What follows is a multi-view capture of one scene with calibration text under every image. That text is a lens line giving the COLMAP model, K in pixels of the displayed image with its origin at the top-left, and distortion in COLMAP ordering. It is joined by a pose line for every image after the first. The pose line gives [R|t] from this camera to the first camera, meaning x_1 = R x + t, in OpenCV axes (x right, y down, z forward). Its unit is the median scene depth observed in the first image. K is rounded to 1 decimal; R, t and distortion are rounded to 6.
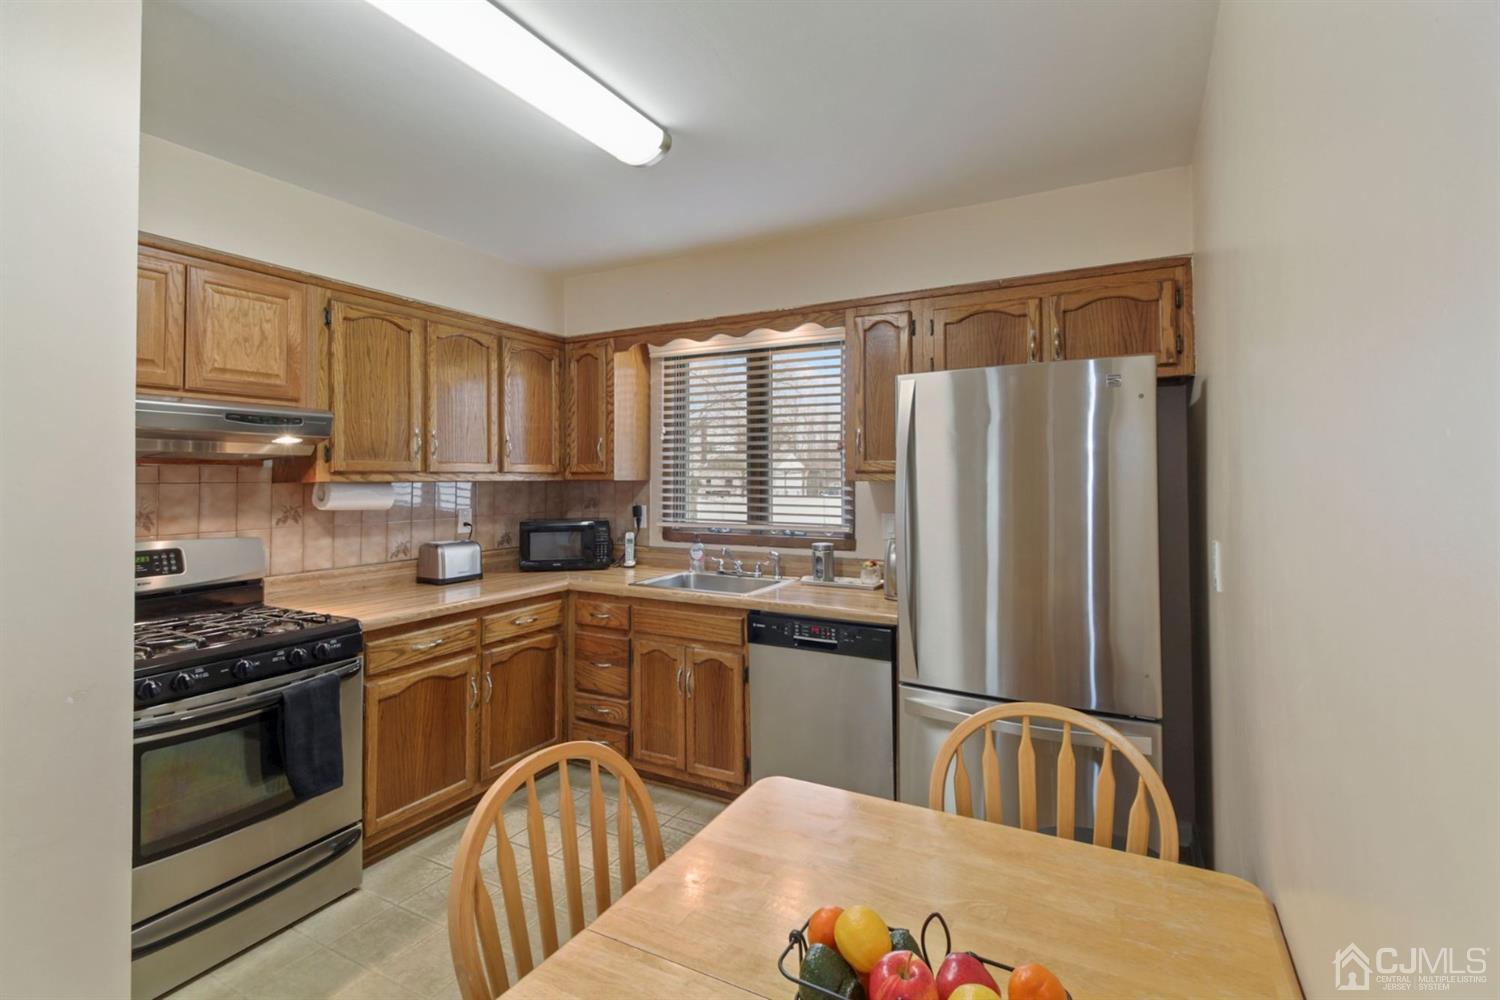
lens RADIAL K [[707.7, 0, 748.1], [0, 707.7, 463.9], [0, 0, 1]] dist [0.005064, -0.005356]
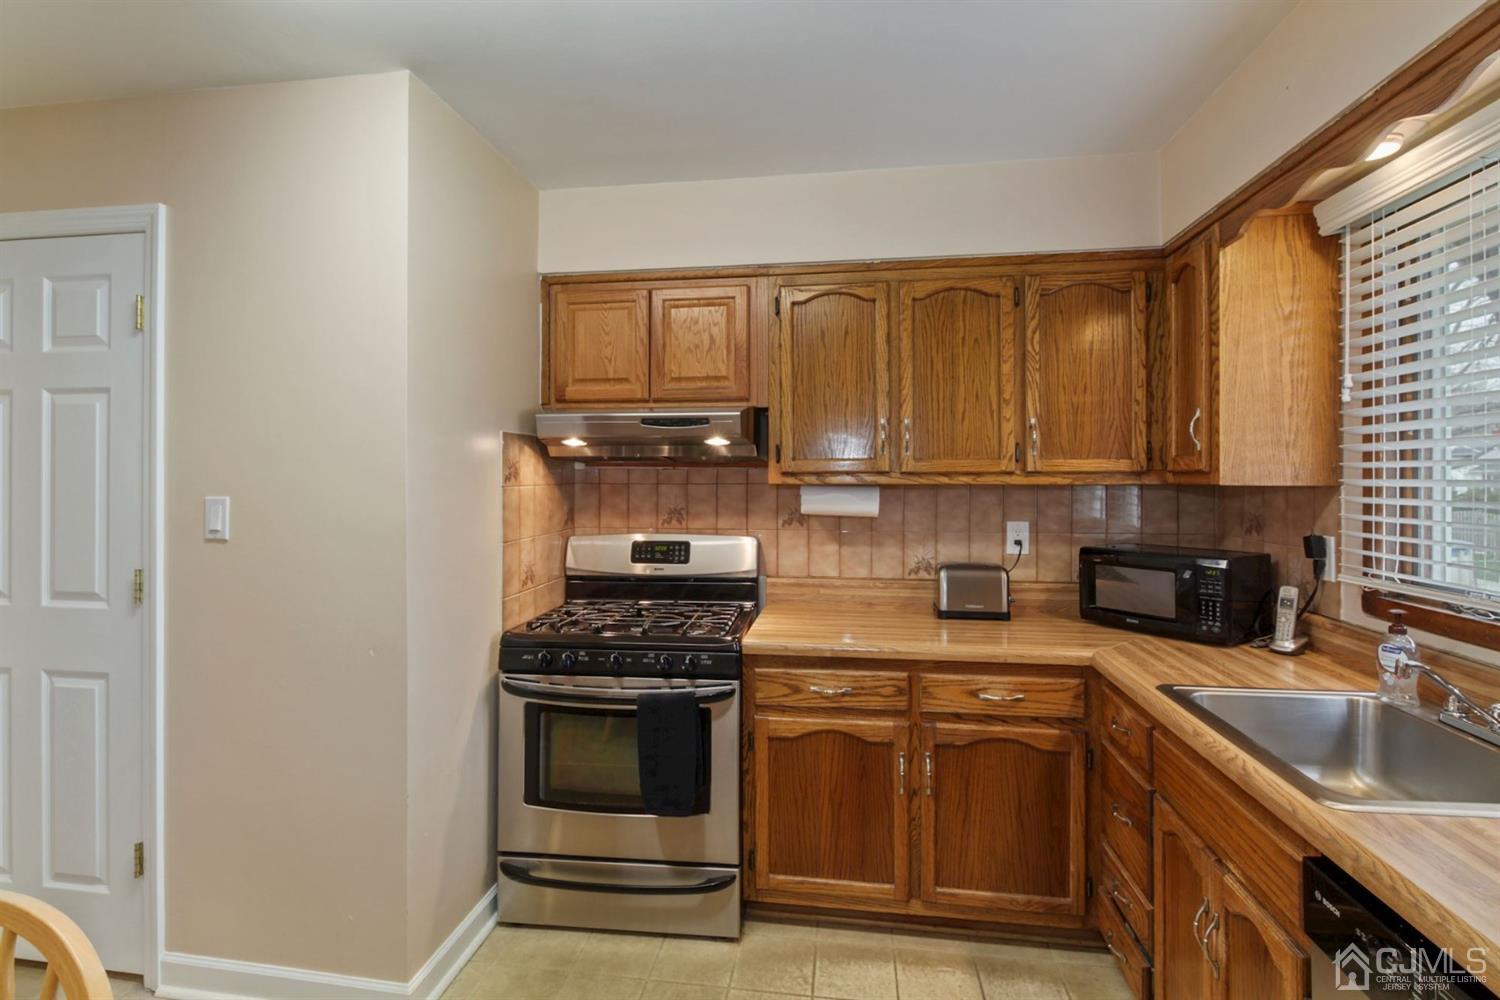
lens RADIAL K [[707.7, 0, 758.7], [0, 707.7, 472.6], [0, 0, 1]] dist [0.005064, -0.005356]
pose [[0.340924, -0.004026, -0.940082, 0.245087], [0.017821, 0.999839, 0.002181, 0.007336], [0.939922, -0.017497, 0.340941, 0.598621]]
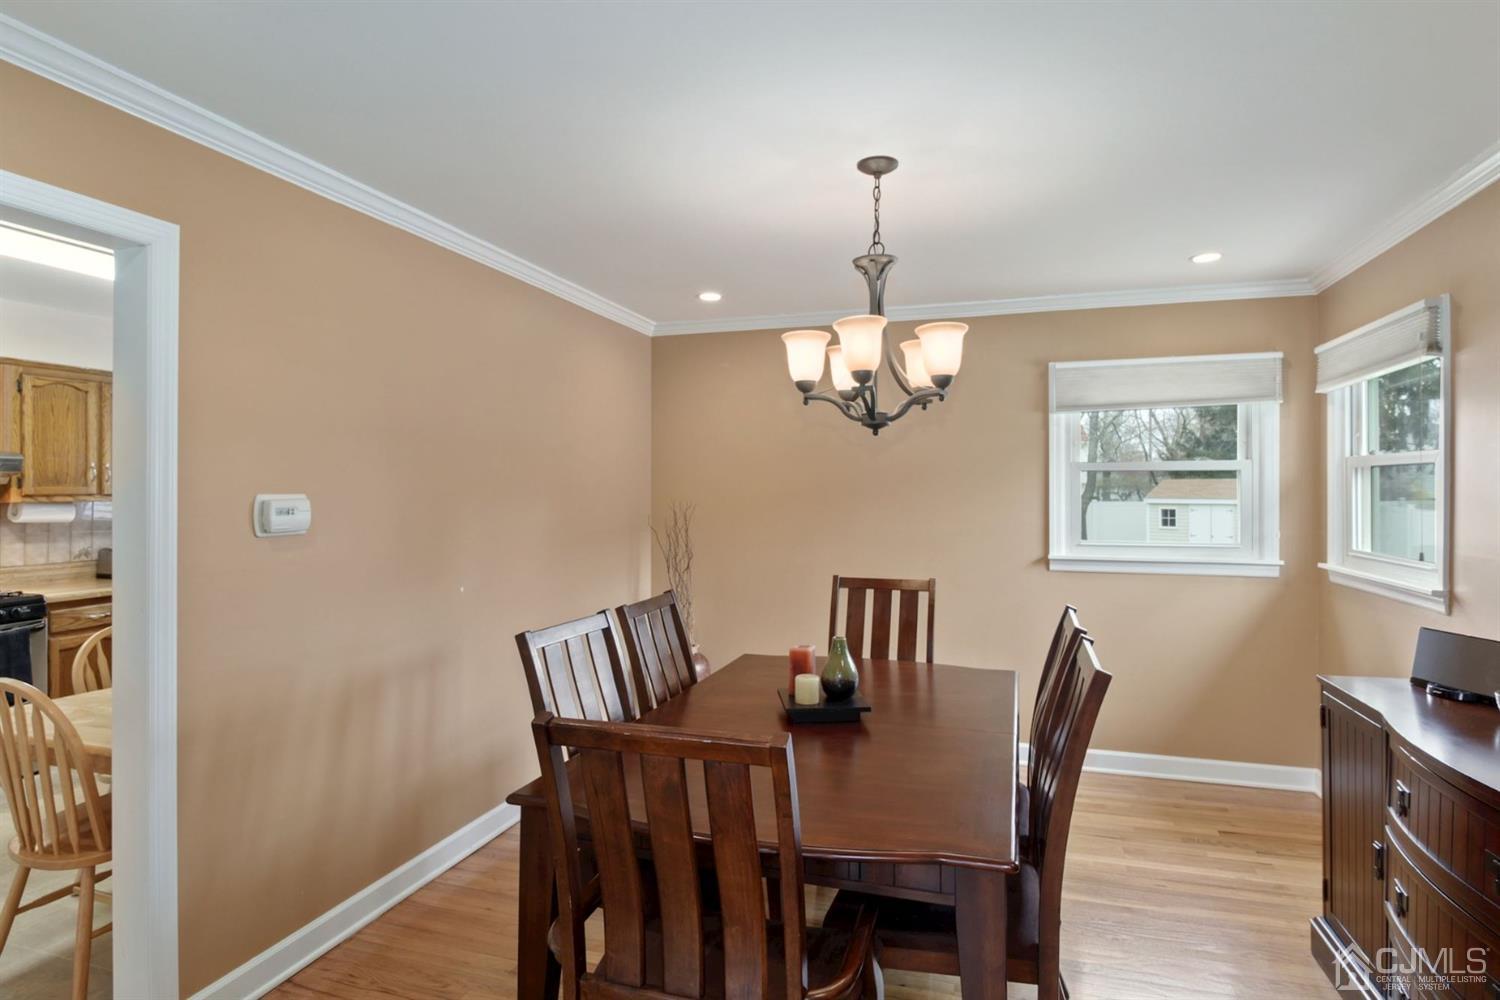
lens RADIAL K [[811.8, 0, 751.5], [0, 811.8, 486.6], [0, 0, 1]] dist [-0.020762, -0.002098]
pose [[0.979131, 0.004176, 0.203186, 0.470507], [-0.006874, 0.999897, 0.012573, -0.032782], [-0.203113, -0.013707, 0.979059, -0.781211]]
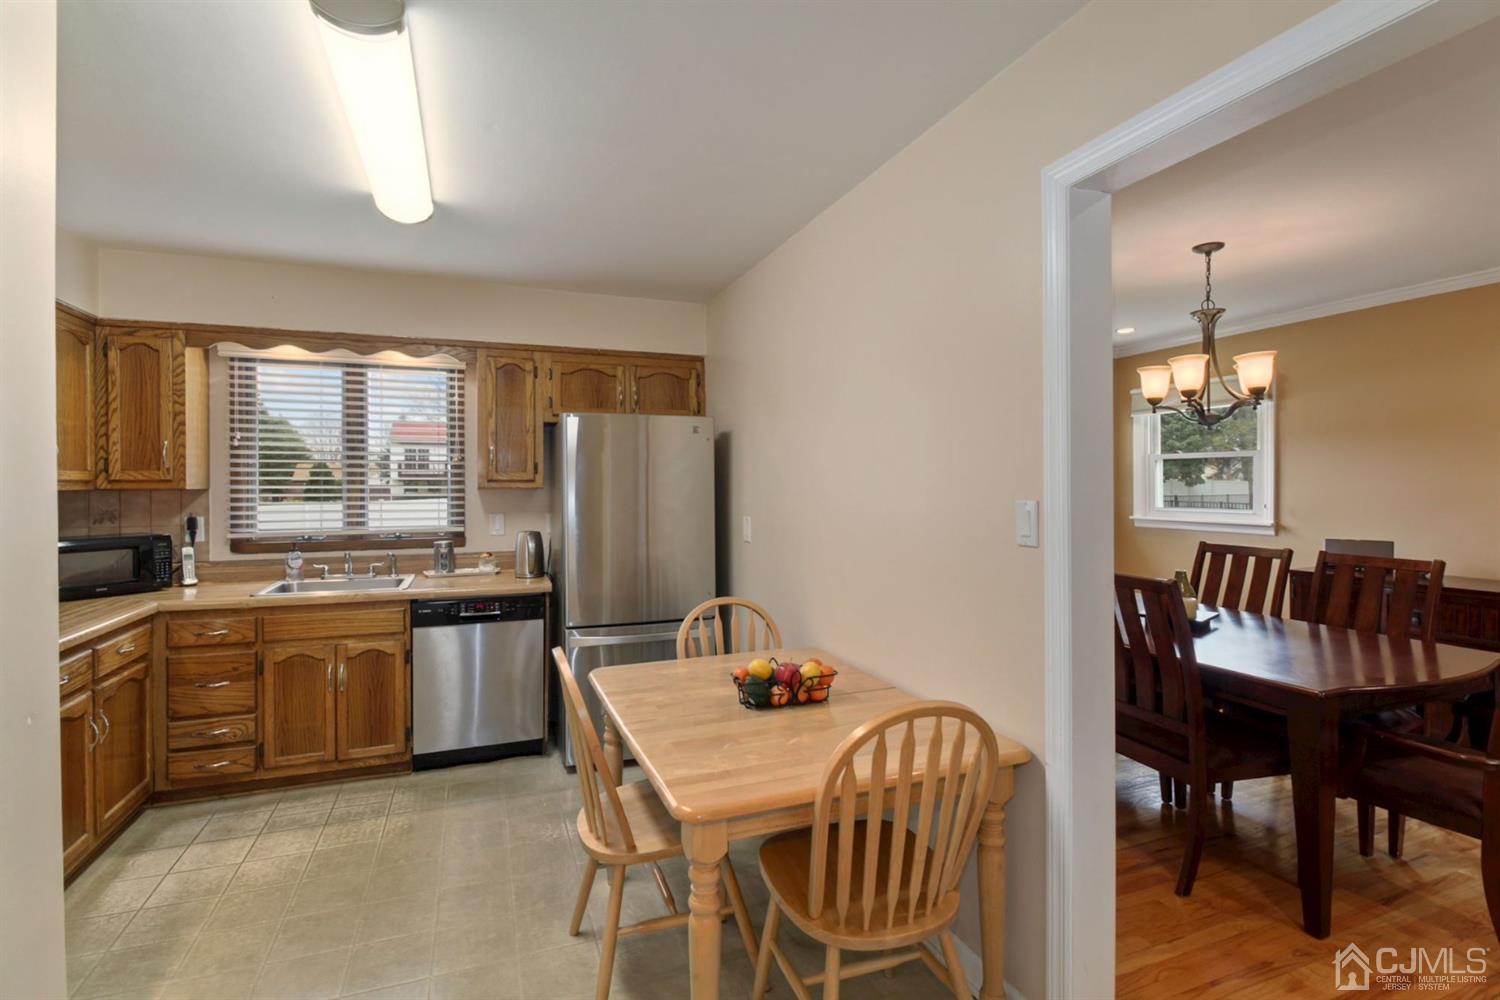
lens RADIAL K [[707.7, 0, 761.1], [0, 707.7, 490.3], [0, 0, 1]] dist [0.005064, -0.005356]
pose [[0.635065, -0.006020, 0.772435, -0.518782], [-0.013233, 0.999738, 0.018671, -0.002412], [-0.772345, -0.022079, 0.634819, -0.170529]]
